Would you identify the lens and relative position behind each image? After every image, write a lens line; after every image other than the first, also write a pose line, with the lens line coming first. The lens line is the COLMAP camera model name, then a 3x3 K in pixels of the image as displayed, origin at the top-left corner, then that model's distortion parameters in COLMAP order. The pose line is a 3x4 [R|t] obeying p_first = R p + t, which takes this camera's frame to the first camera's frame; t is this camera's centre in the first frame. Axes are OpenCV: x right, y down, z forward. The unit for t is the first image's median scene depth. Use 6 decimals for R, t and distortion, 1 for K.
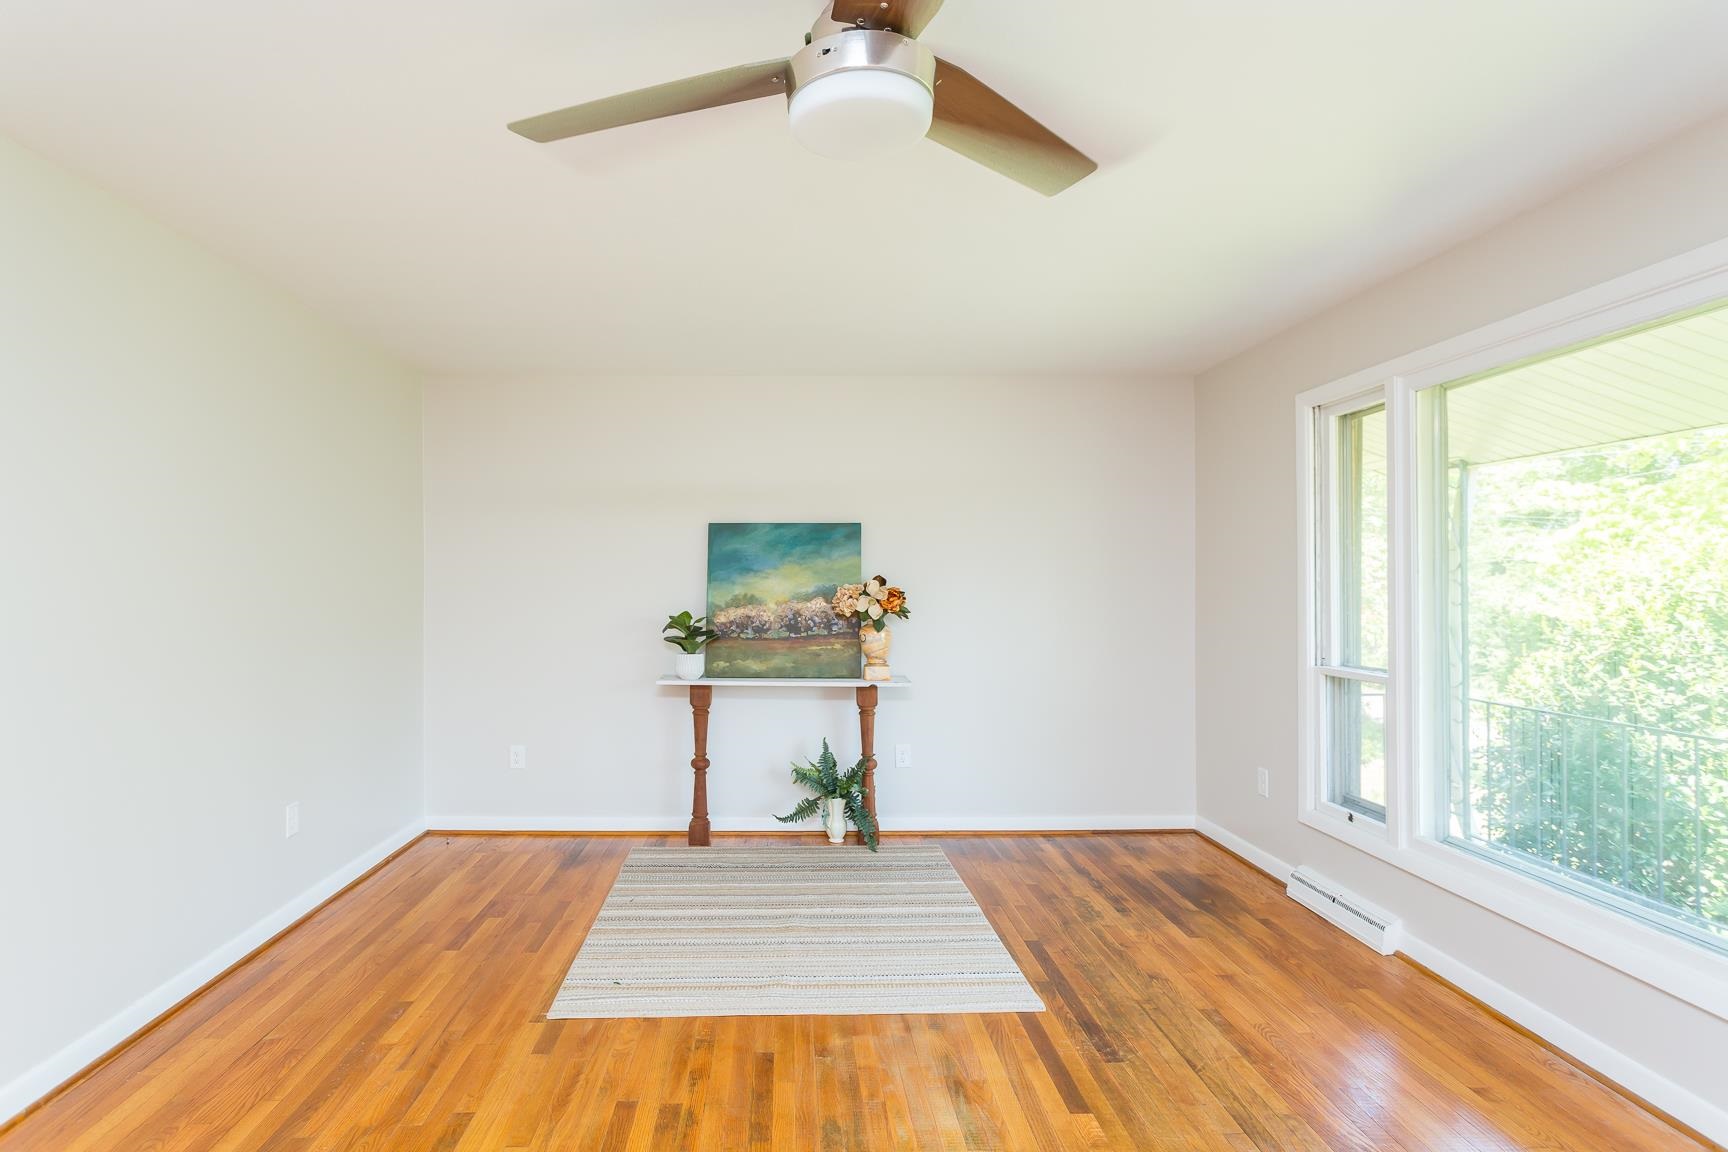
lens RADIAL K [[926.4, 0, 752.7], [0, 926.4, 595.0], [0, 0, 1]] dist [-0.004807, 0.001455]
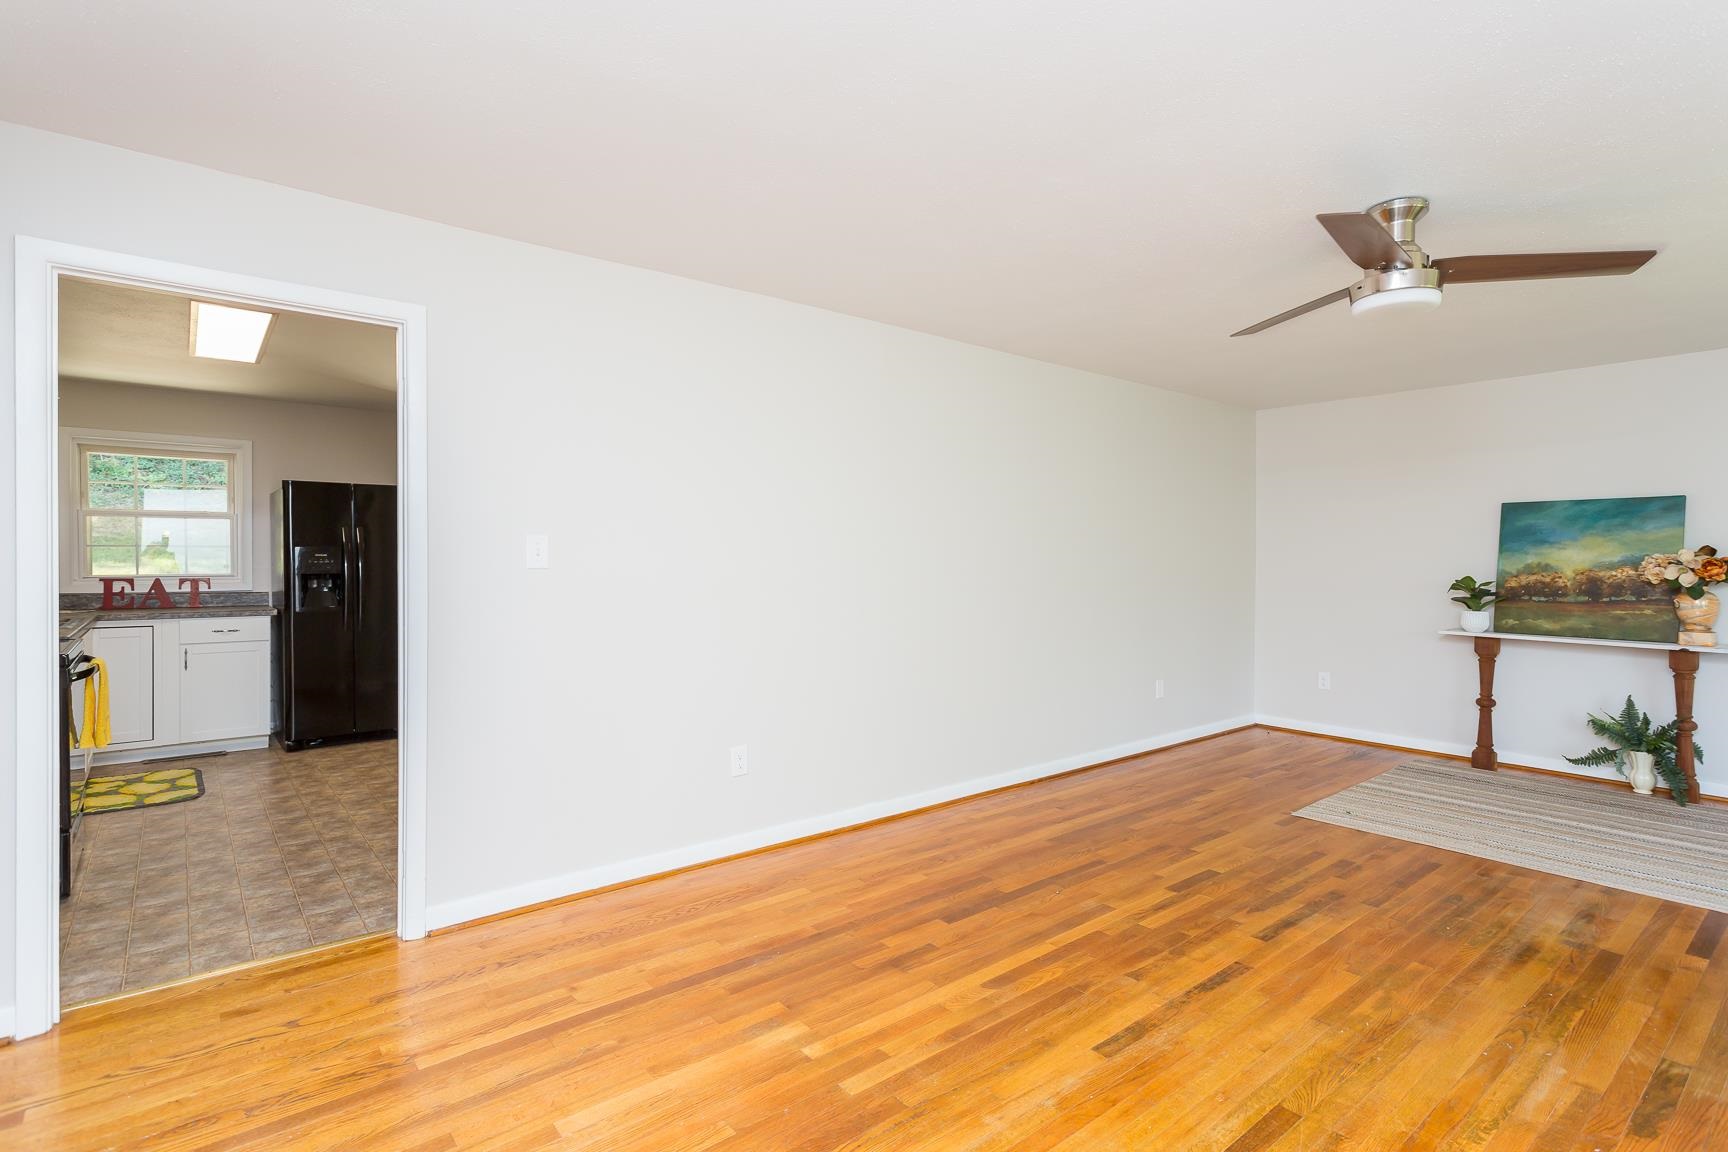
lens RADIAL K [[793.9, 0, 873.9], [0, 793.9, 572.0], [0, 0, 1]] dist [0.000368, 0.001830]
pose [[0.653026, 0.014467, -0.757198, 0.211871], [-0.012407, 0.999888, 0.008404, 0.013031], [0.757234, 0.003906, 0.653132, -0.291174]]
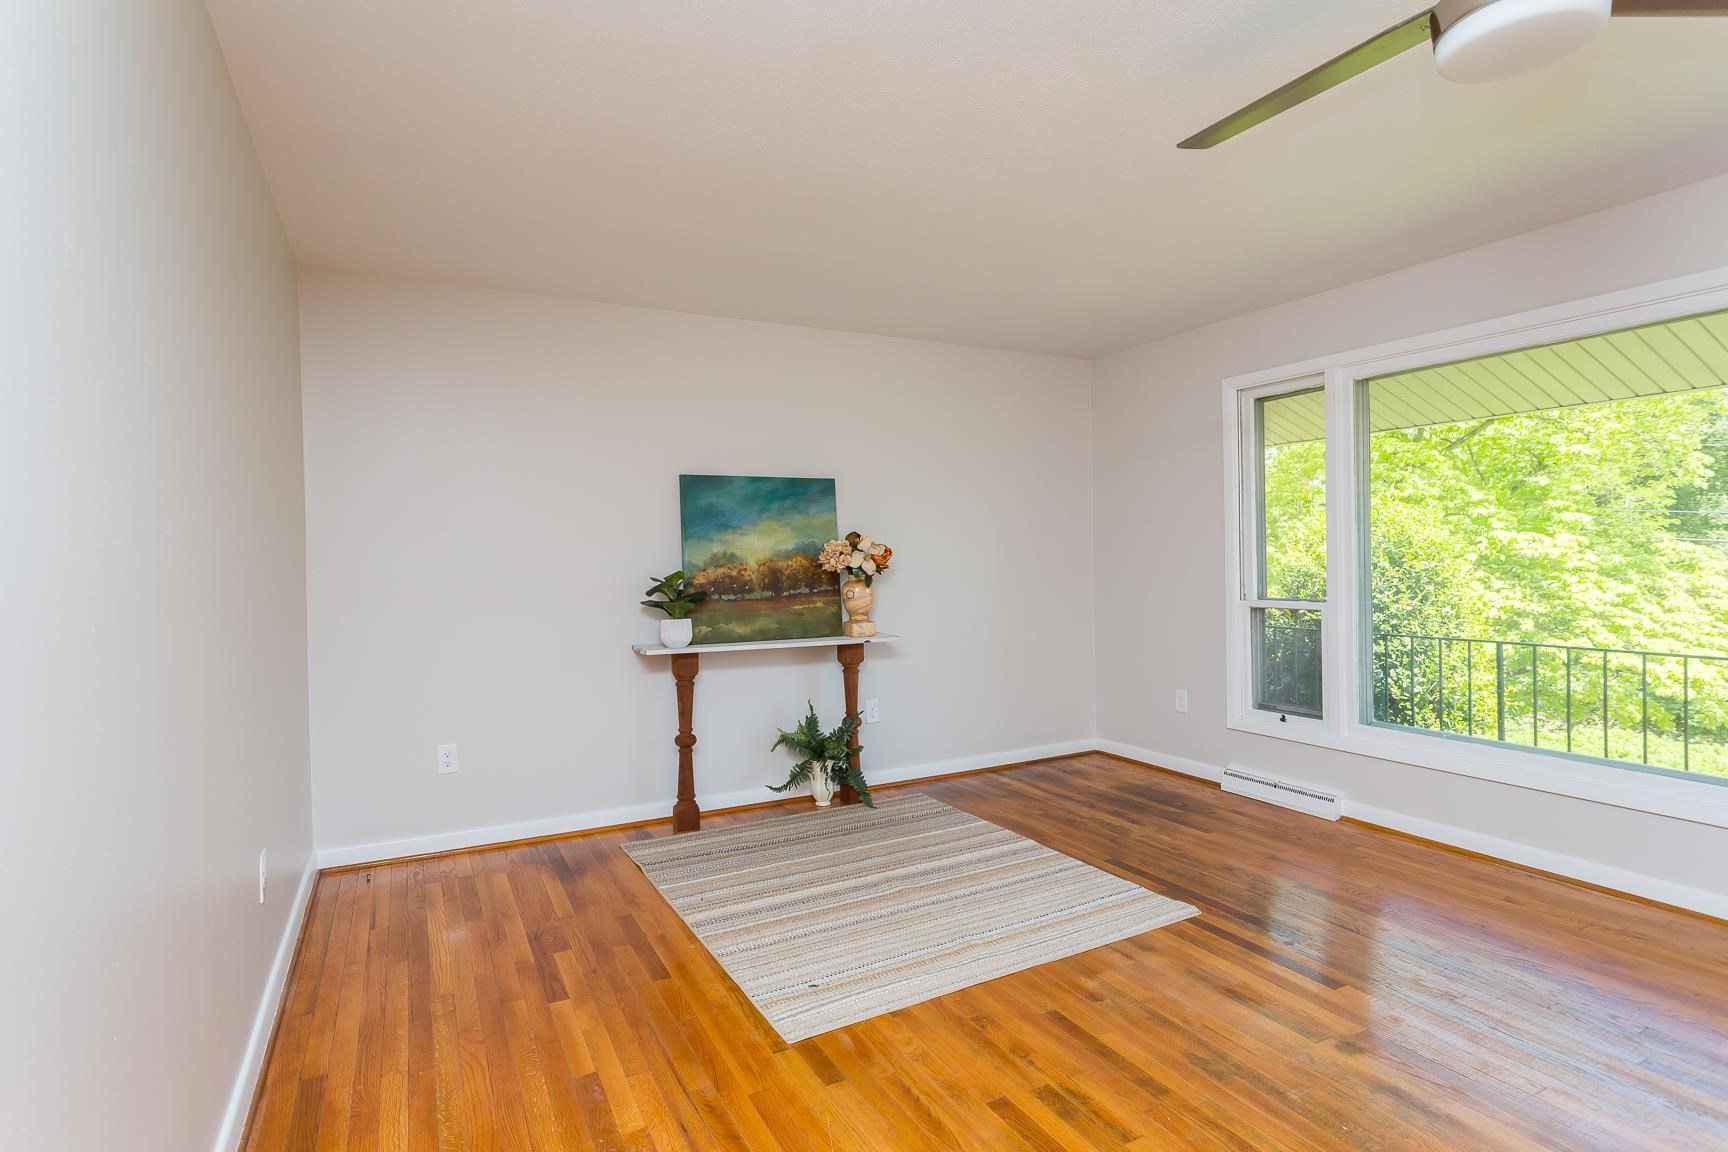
lens RADIAL K [[894.6, 0, 883.2], [0, 894.6, 576.4], [0, 0, 1]] dist [-0.000043, 0.000807]
pose [[0.879746, -0.024809, 0.474797, -0.308090], [0.022014, 0.999692, 0.011446, 0.017156], [-0.474935, 0.000382, 0.880021, 0.147398]]
